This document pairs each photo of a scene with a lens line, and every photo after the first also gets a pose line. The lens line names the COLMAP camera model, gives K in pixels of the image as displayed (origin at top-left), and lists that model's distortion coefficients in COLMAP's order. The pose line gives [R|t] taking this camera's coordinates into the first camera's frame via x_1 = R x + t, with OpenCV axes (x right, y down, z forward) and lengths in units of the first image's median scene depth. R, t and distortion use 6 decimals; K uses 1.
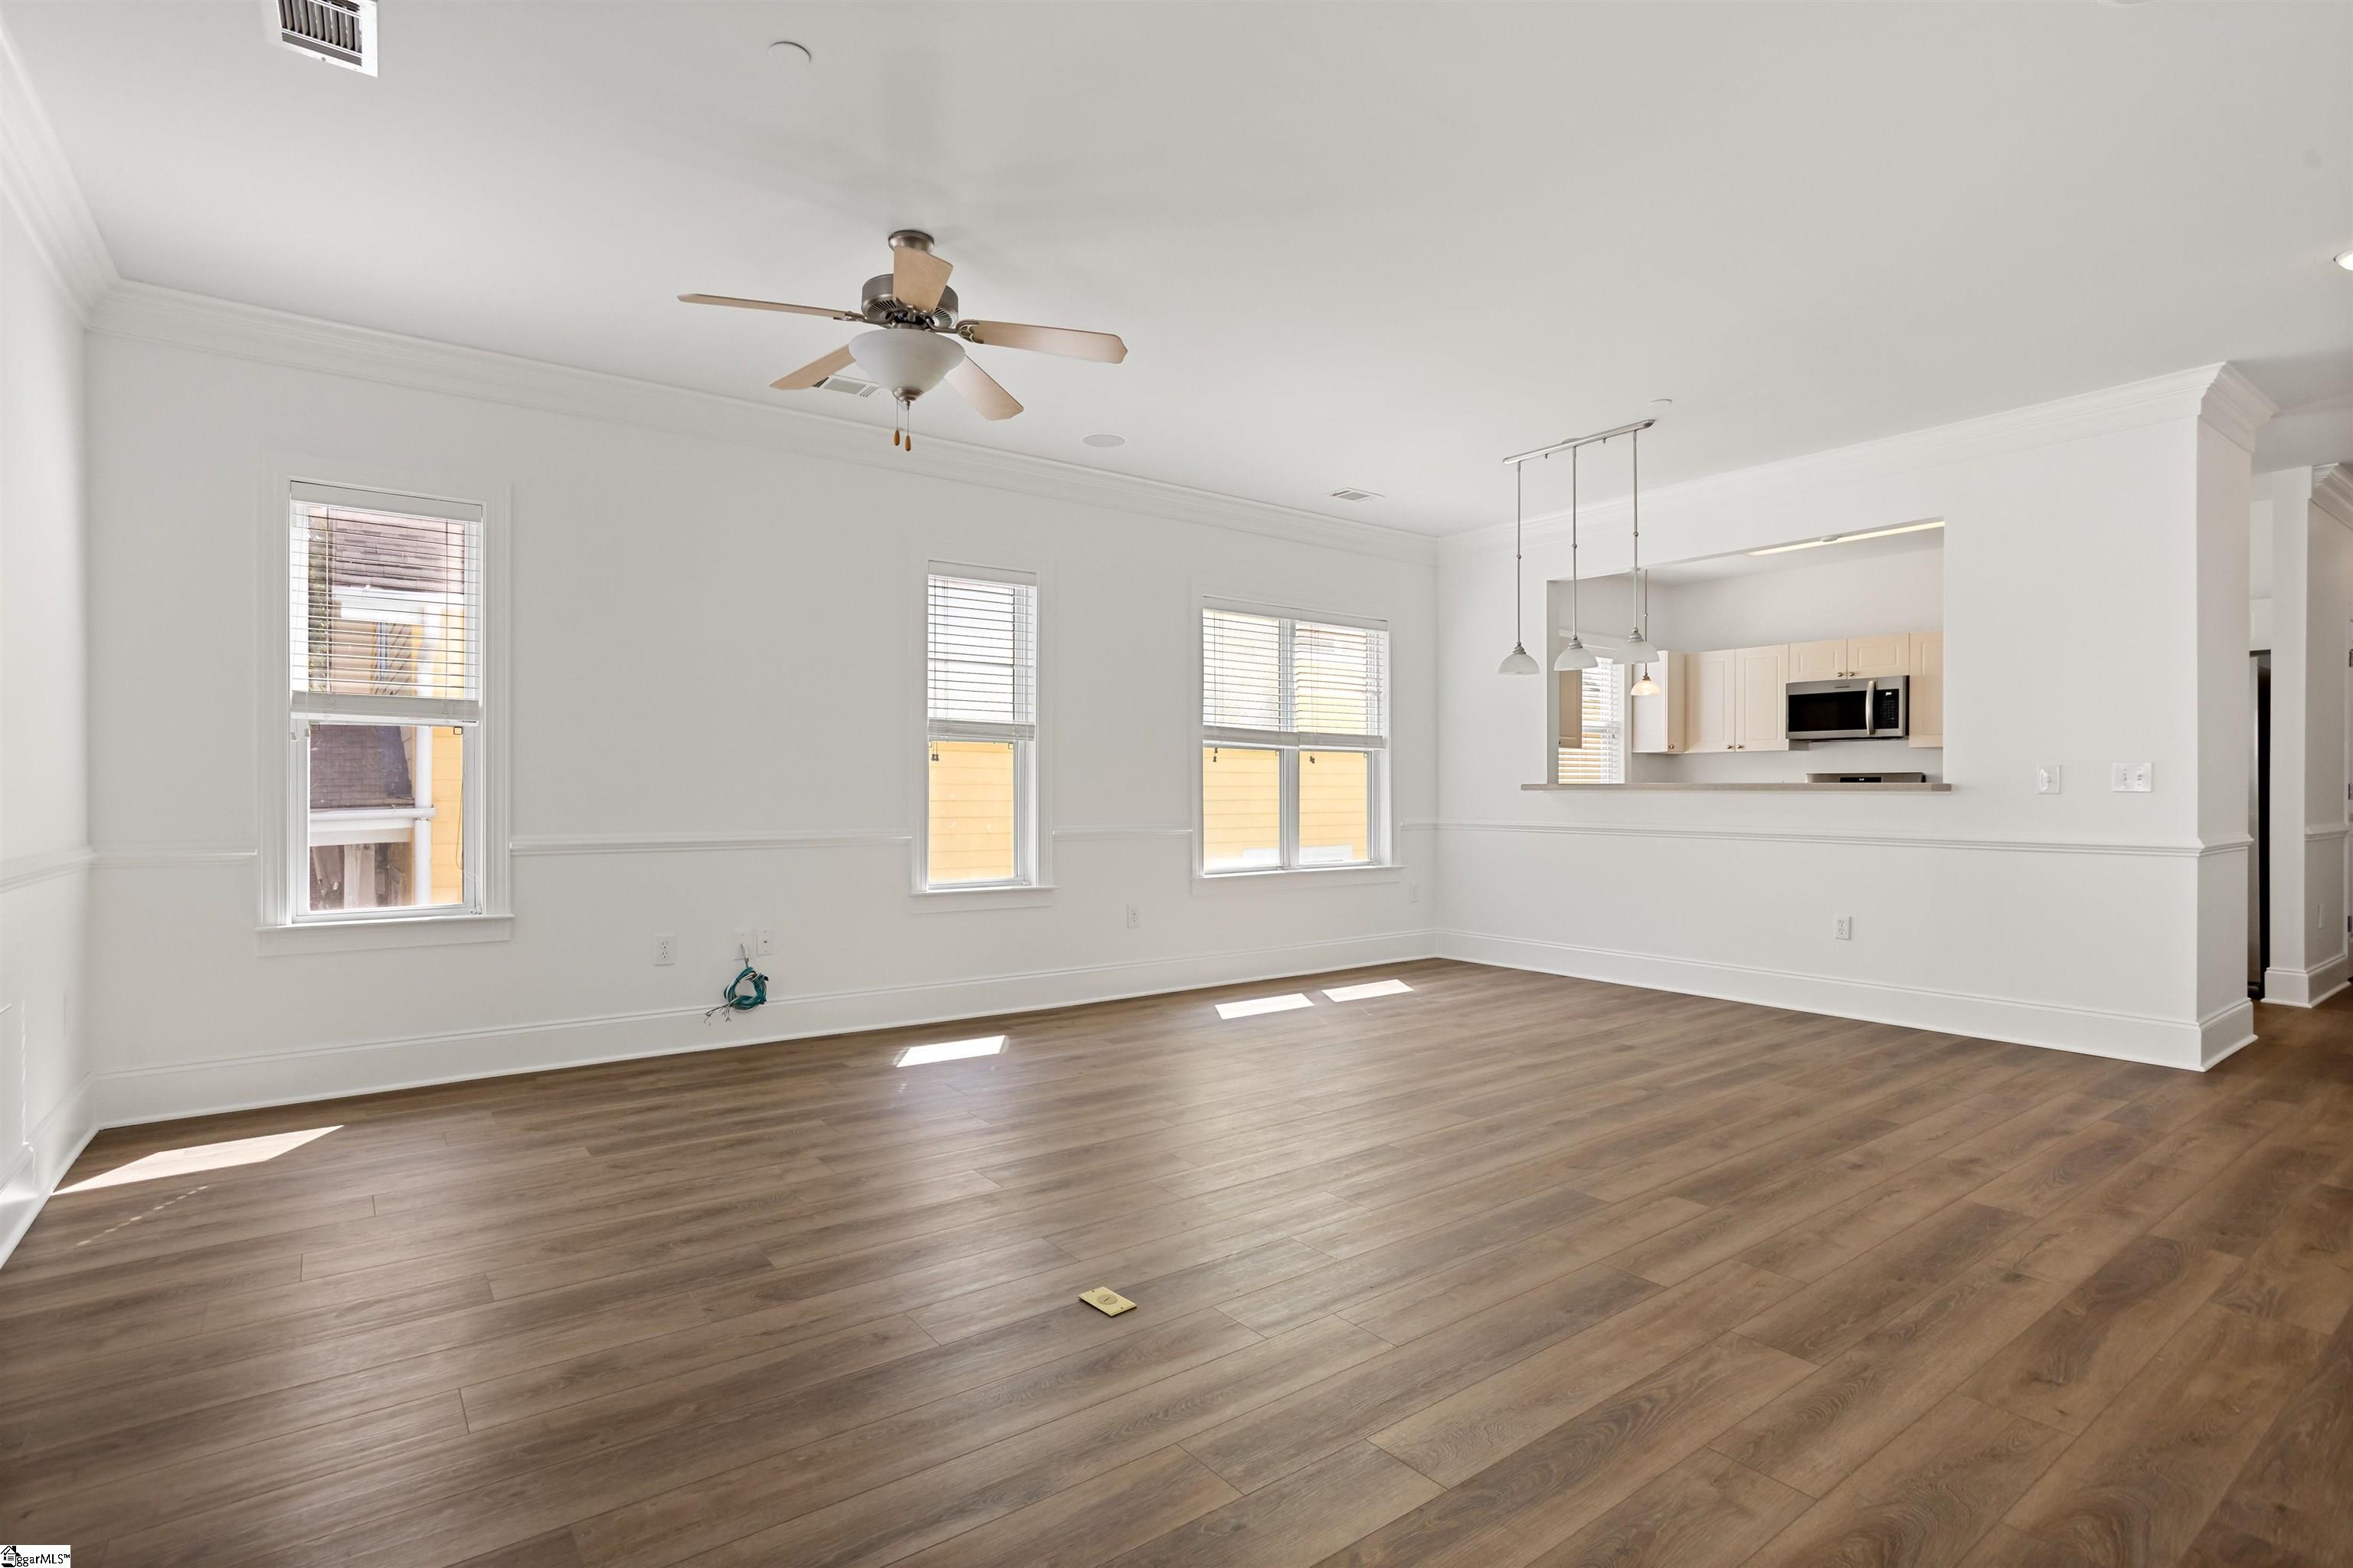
lens RADIAL K [[1132.3, 0, 1187.6], [0, 1132.3, 787.4], [0, 0, 1]] dist [-0.007269, -0.000053]
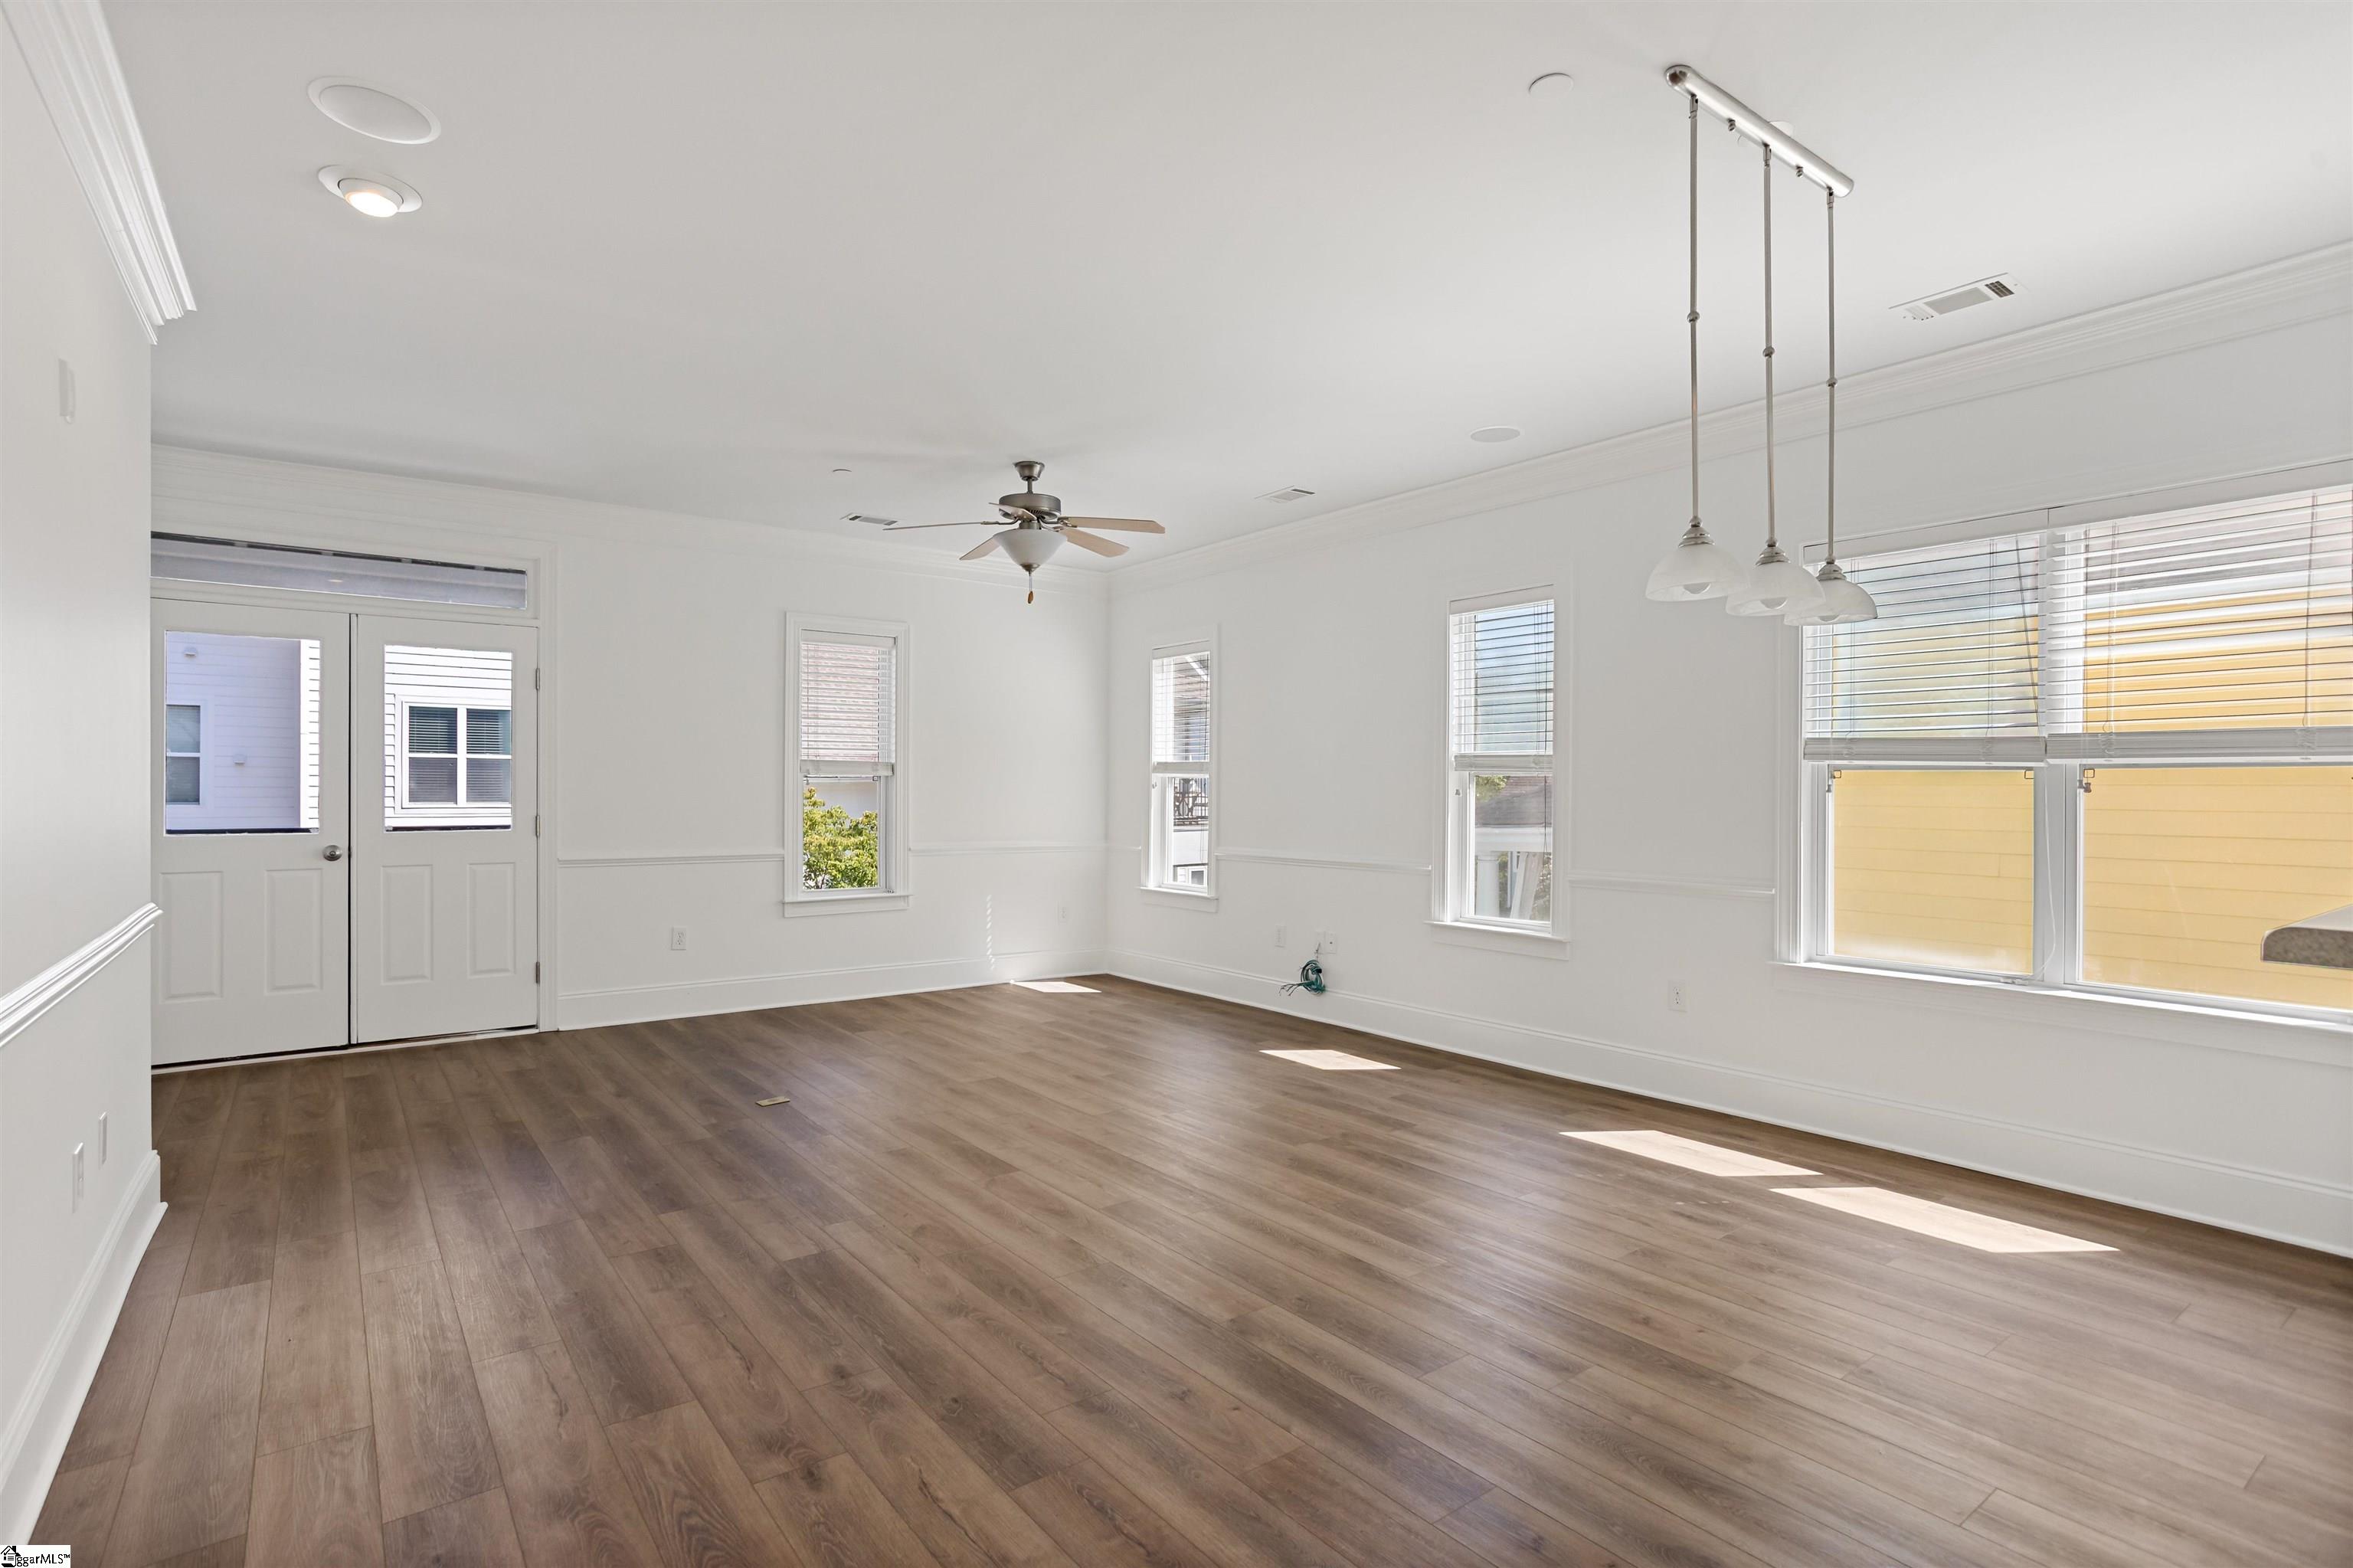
lens RADIAL K [[1132.3, 0, 1128.8], [0, 1132.3, 777.1], [0, 0, 1]] dist [-0.007269, -0.000053]
pose [[-0.017640, -0.011671, -0.999776, 1.213255], [0.000045, 0.999932, -0.011674, -0.043770], [0.999844, -0.000251, -0.017639, 1.088766]]
